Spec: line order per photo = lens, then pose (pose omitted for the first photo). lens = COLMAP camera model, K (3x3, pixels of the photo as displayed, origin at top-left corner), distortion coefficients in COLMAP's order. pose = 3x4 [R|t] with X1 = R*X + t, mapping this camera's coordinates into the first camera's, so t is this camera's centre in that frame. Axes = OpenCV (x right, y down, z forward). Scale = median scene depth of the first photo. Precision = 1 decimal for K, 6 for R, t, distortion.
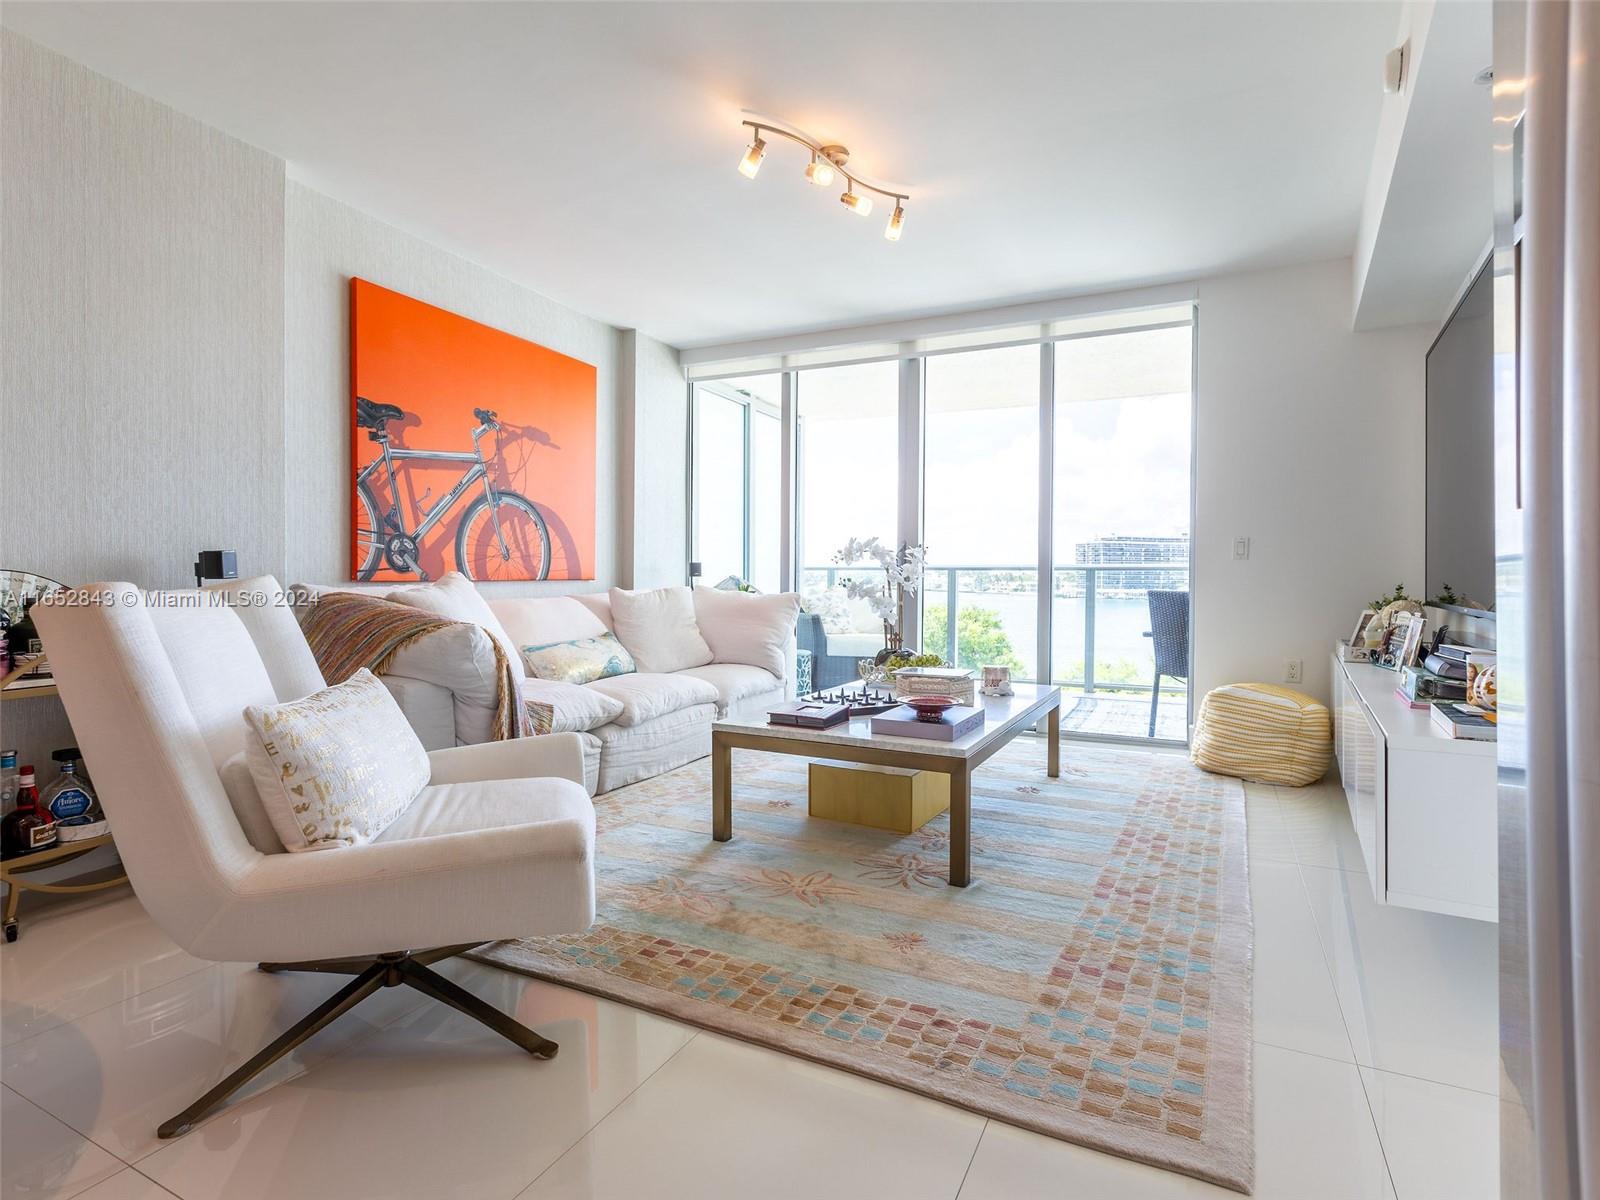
lens RADIAL K [[797.7, 0, 809.5], [0, 797.7, 581.3], [0, 0, 1]] dist [-0.001178, 0.000338]
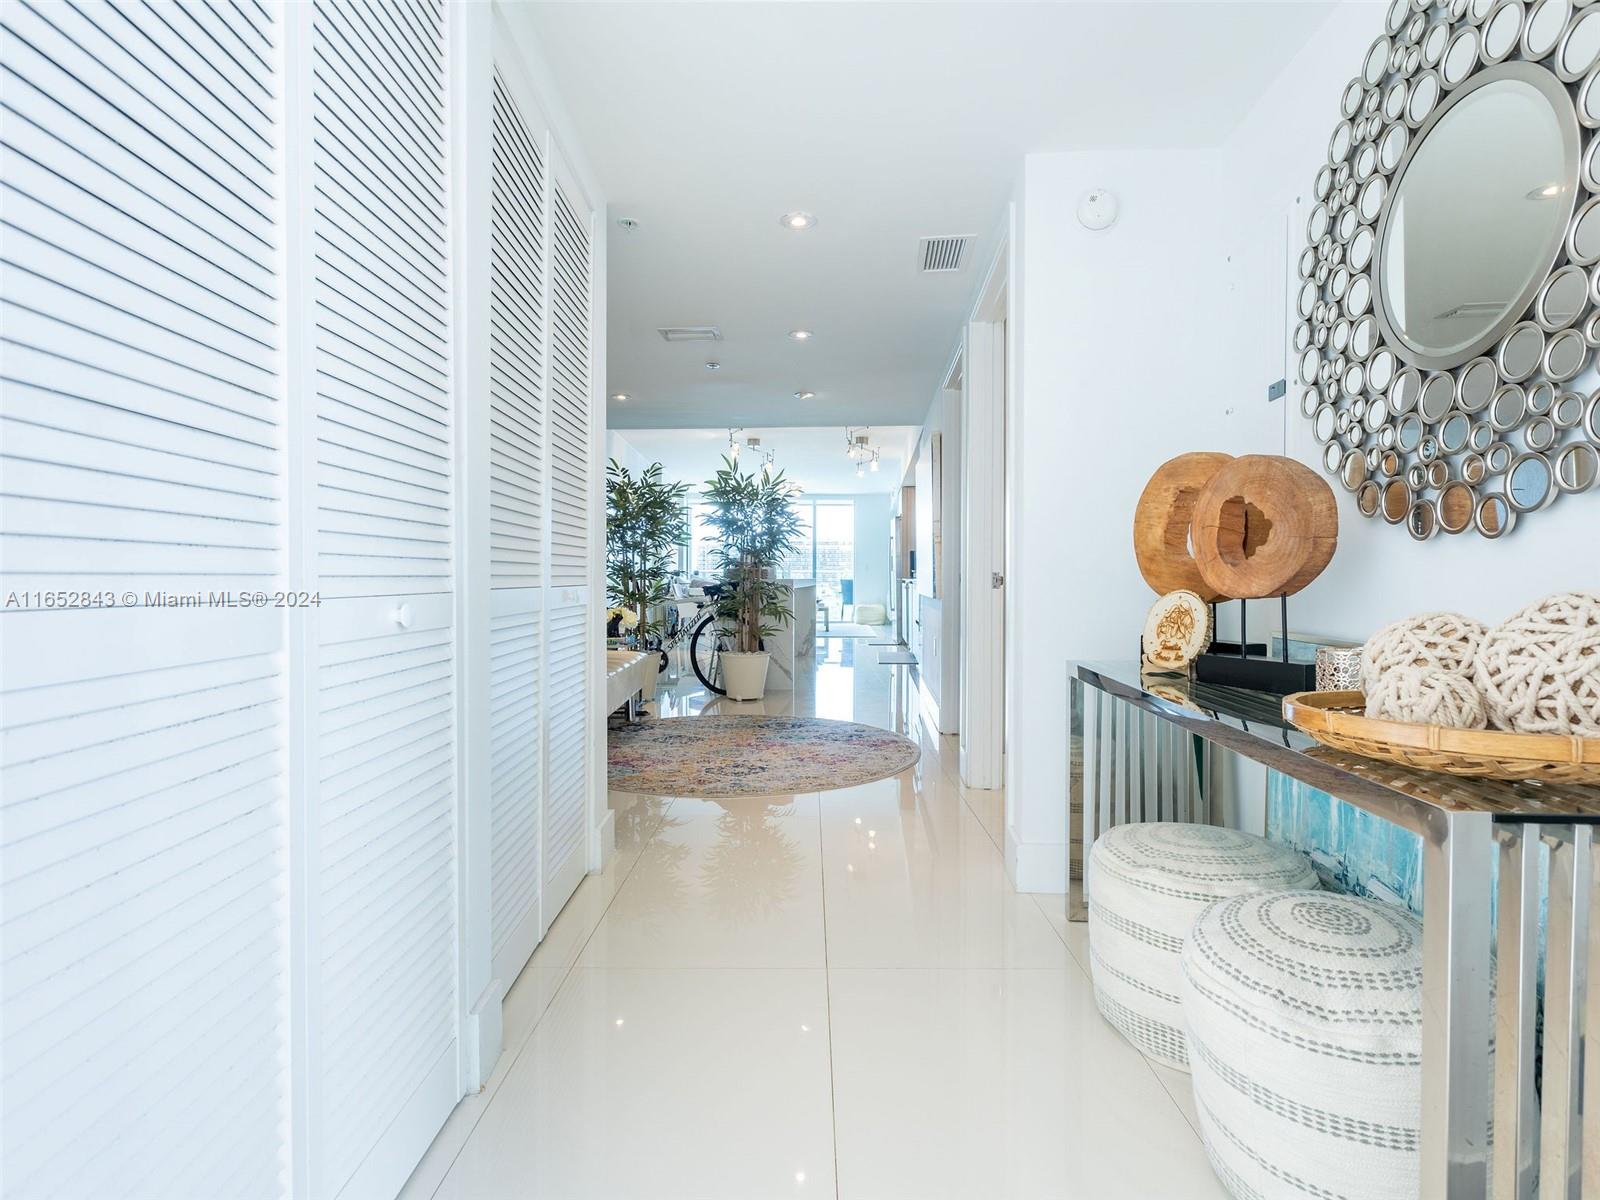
lens RADIAL K [[797.7, 0, 809.5], [0, 797.7, 581.3], [0, 0, 1]] dist [-0.001178, 0.000338]
pose [[0.892573, -0.004718, 0.450878, -1.594062], [0.005376, 0.999986, -0.000177, 0.023878], [-0.450870, 0.002582, 0.892586, -2.557742]]
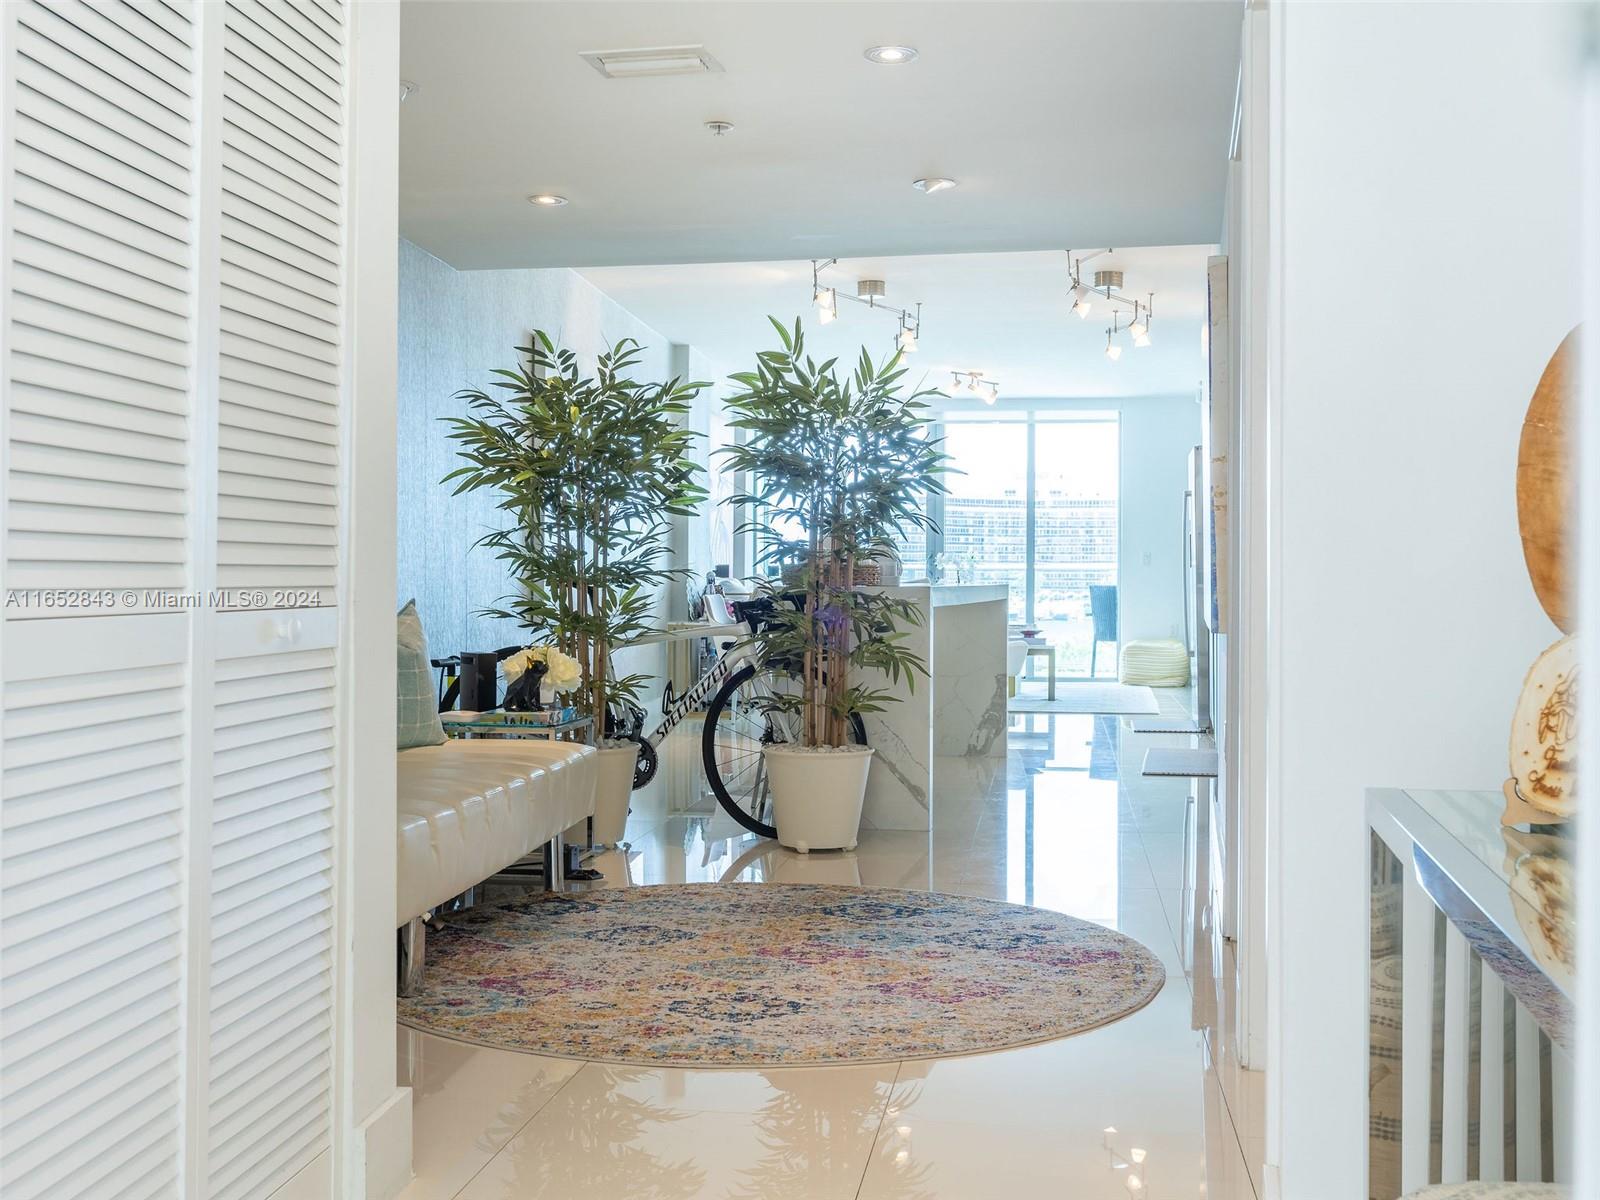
lens RADIAL K [[1733.1, 0, 808.6], [0, 1733.1, 564.1], [0, 0, 1]] dist [0.009965, 0.005983]
pose [[0.947680, 0.001751, 0.319218, -1.501266], [0.002862, 0.999898, -0.013982, 0.019368], [-0.319210, 0.014164, 0.947578, -2.583417]]
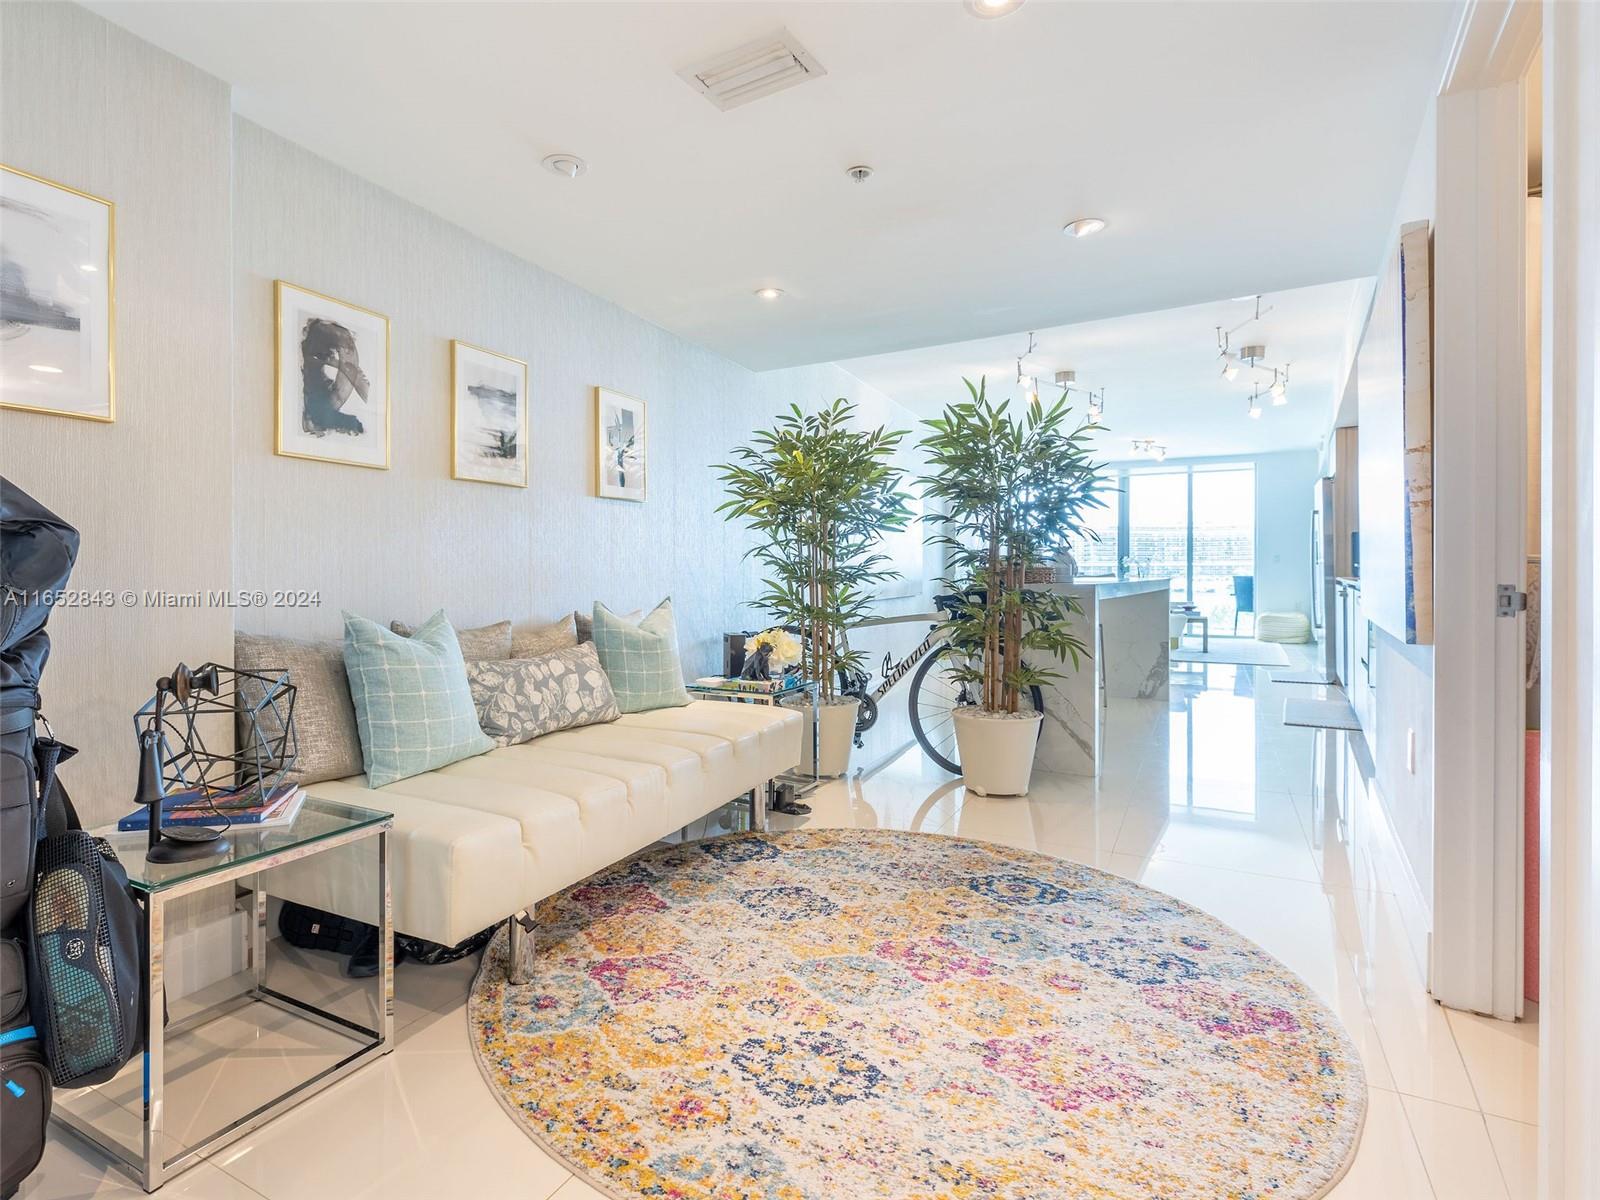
lens RADIAL K [[830.9, 0, 736.9], [0, 830.9, 574.9], [0, 0, 1]] dist [-0.001221, -0.000173]
pose [[0.998759, -0.006458, -0.049375, -1.223245], [0.006339, 0.999977, -0.002566, 0.005659], [0.049391, 0.002250, 0.998777, -2.029388]]
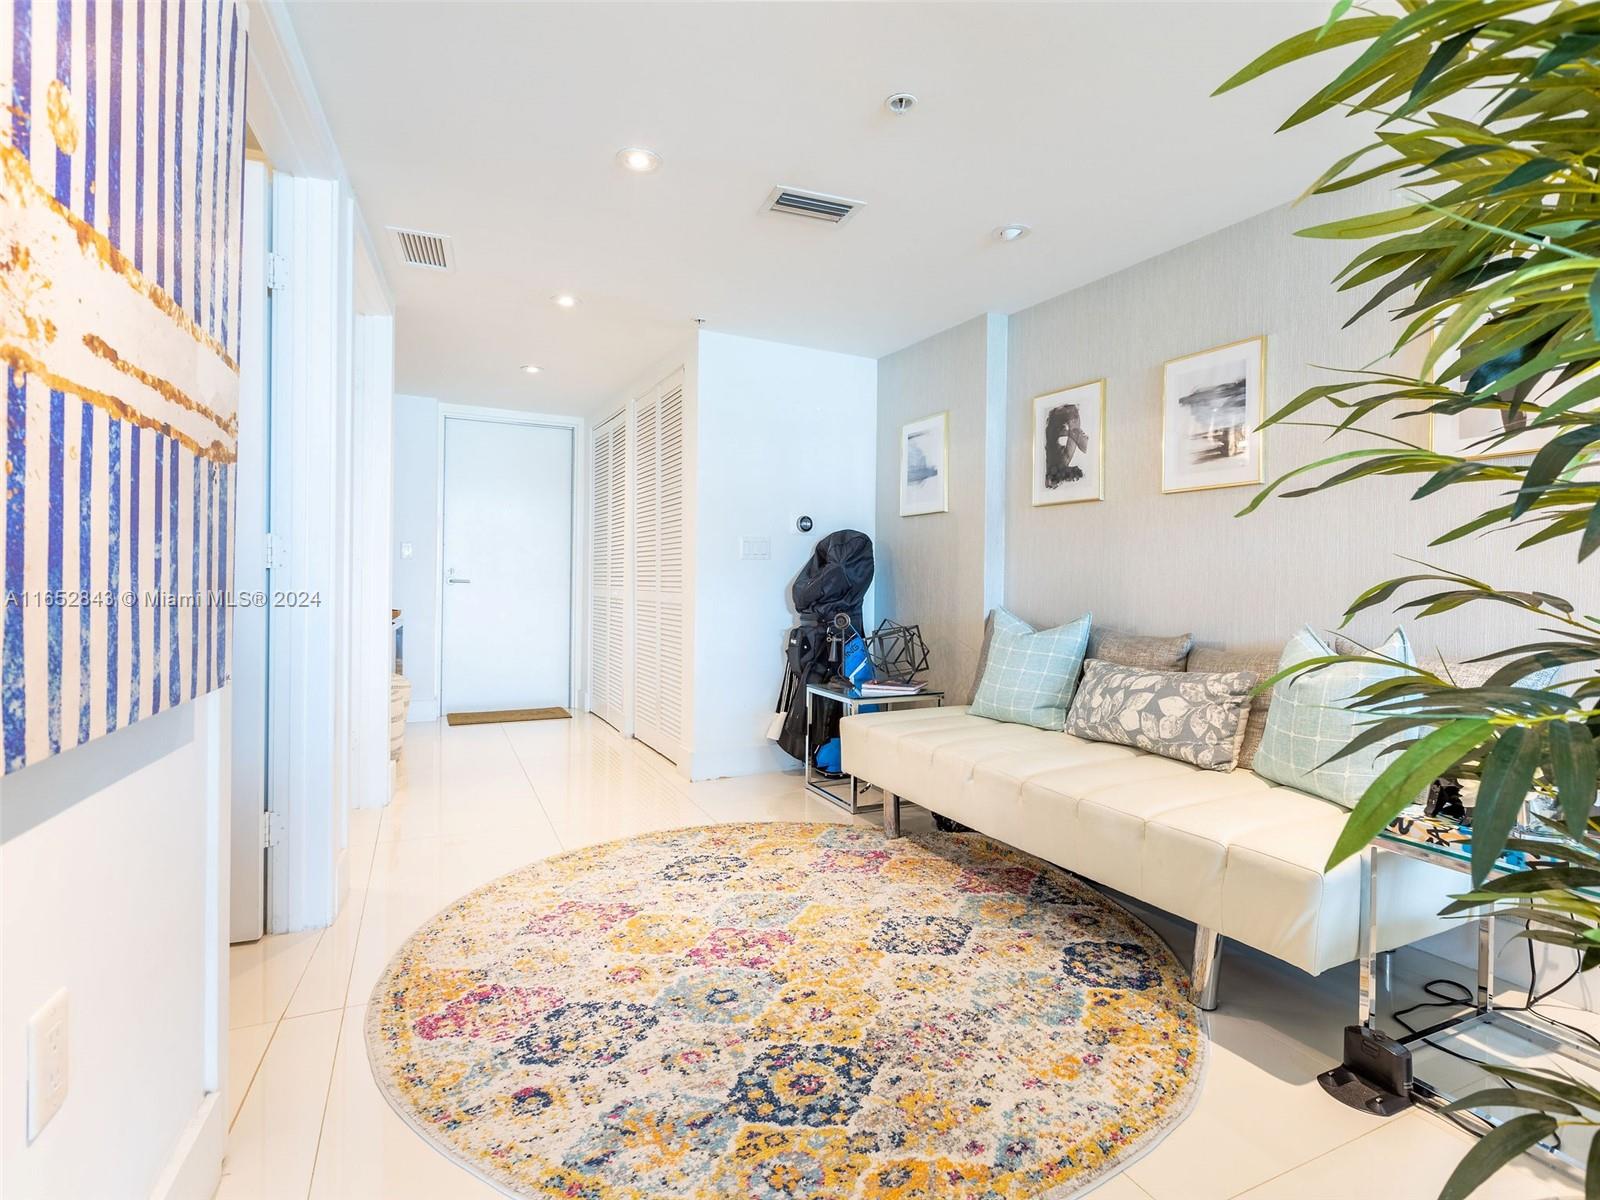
lens RADIAL K [[797.7, 0, 809.5], [0, 797.7, 581.3], [0, 0, 1]] dist [-0.001178, 0.000338]
pose [[-0.610365, -0.011071, -0.792043, -0.687235], [-0.019776, 0.999804, 0.001265, 0.004653], [0.791873, 0.016436, -0.610464, -1.060681]]
